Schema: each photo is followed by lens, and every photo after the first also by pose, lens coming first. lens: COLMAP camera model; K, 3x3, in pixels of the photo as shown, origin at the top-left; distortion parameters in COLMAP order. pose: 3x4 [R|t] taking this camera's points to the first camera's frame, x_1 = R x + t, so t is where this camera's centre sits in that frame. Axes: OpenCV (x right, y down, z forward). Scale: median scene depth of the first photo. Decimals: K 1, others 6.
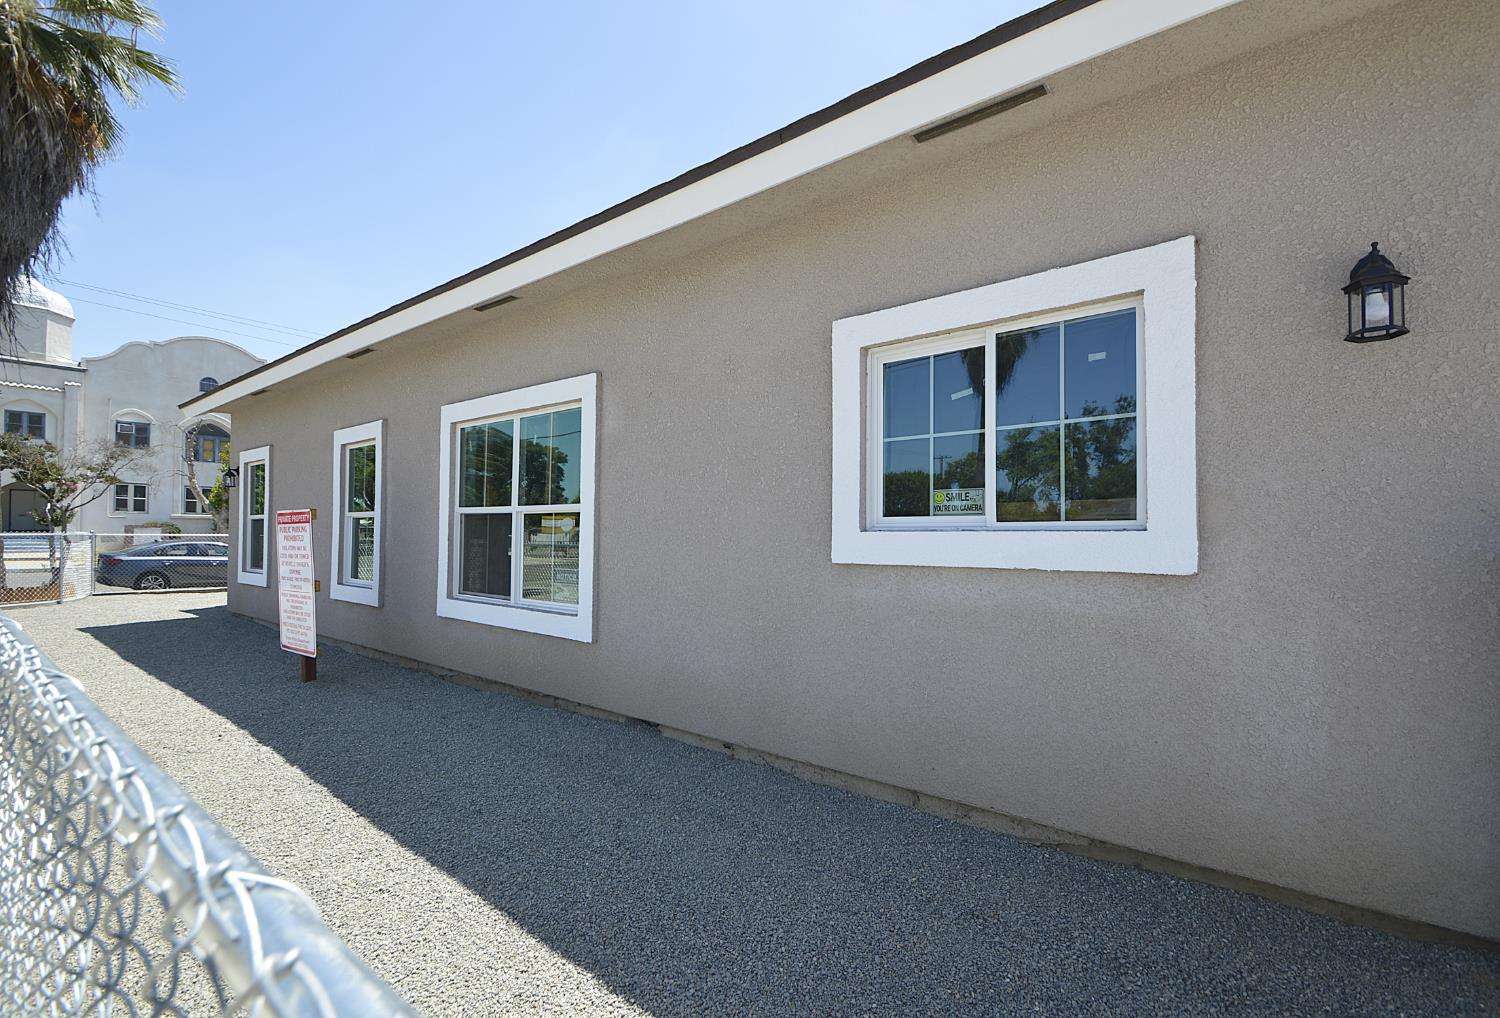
lens RADIAL K [[661.5, 0, 752.0], [0, 661.5, 524.8], [0, 0, 1]] dist [-0.003228, -0.002484]
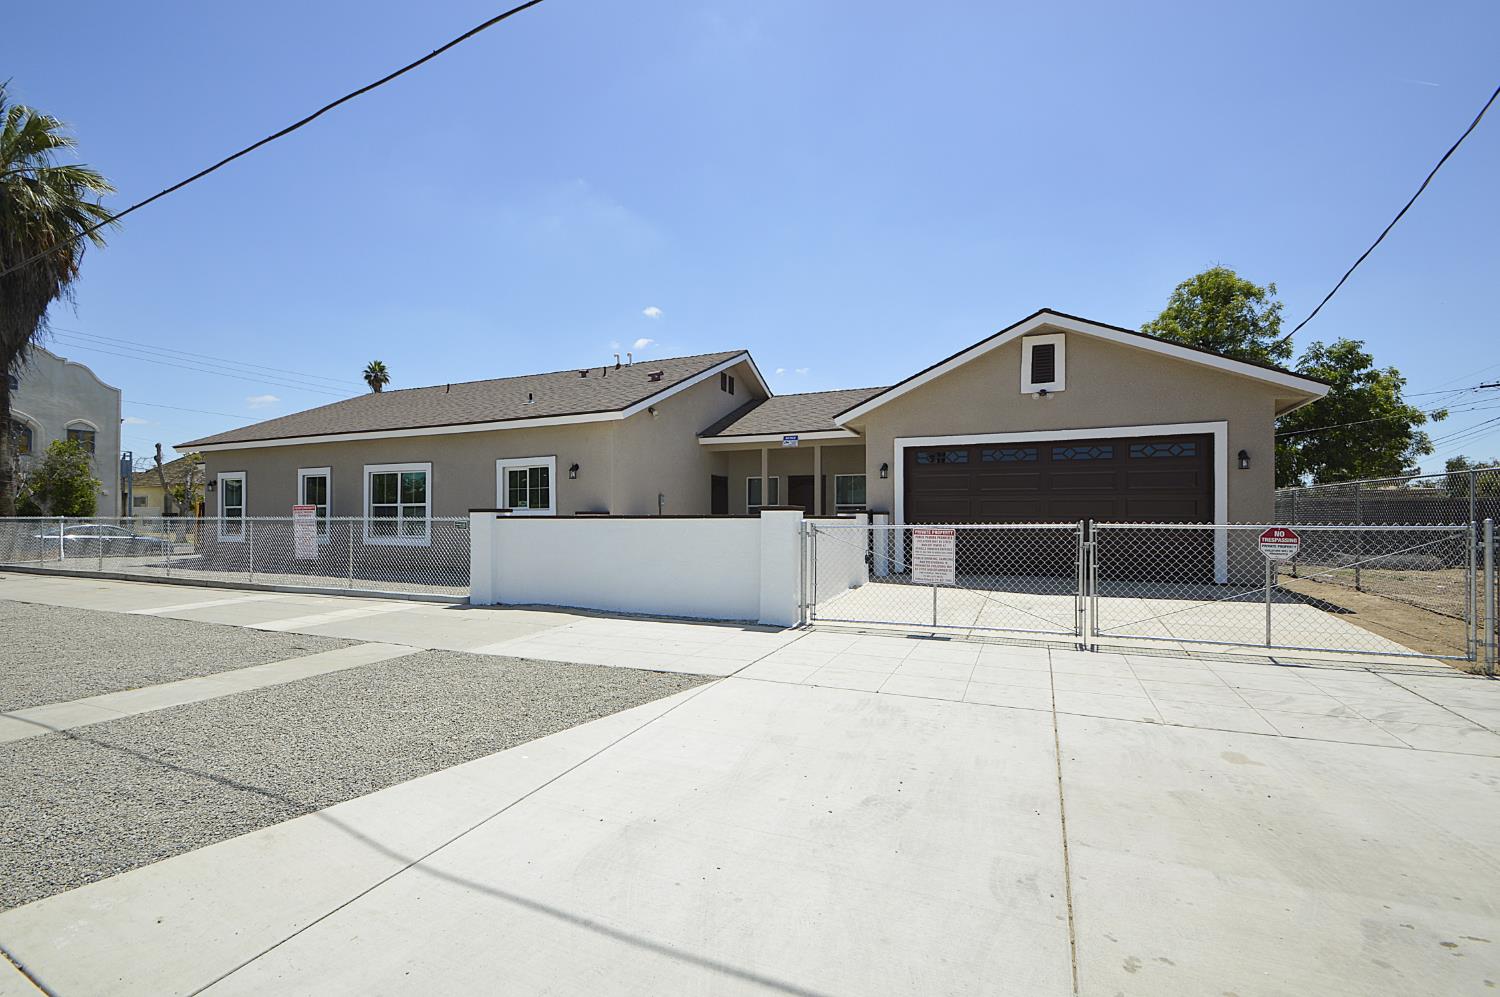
lens RADIAL K [[662.4, 0, 749.9], [0, 662.4, 501.1], [0, 0, 1]] dist [-0.002621, -0.003594]
pose [[0.967684, -0.008403, 0.252025, 0.428965], [0.009967, 0.999938, -0.004931, -0.010443], [-0.251968, 0.007284, 0.967708, -2.392030]]
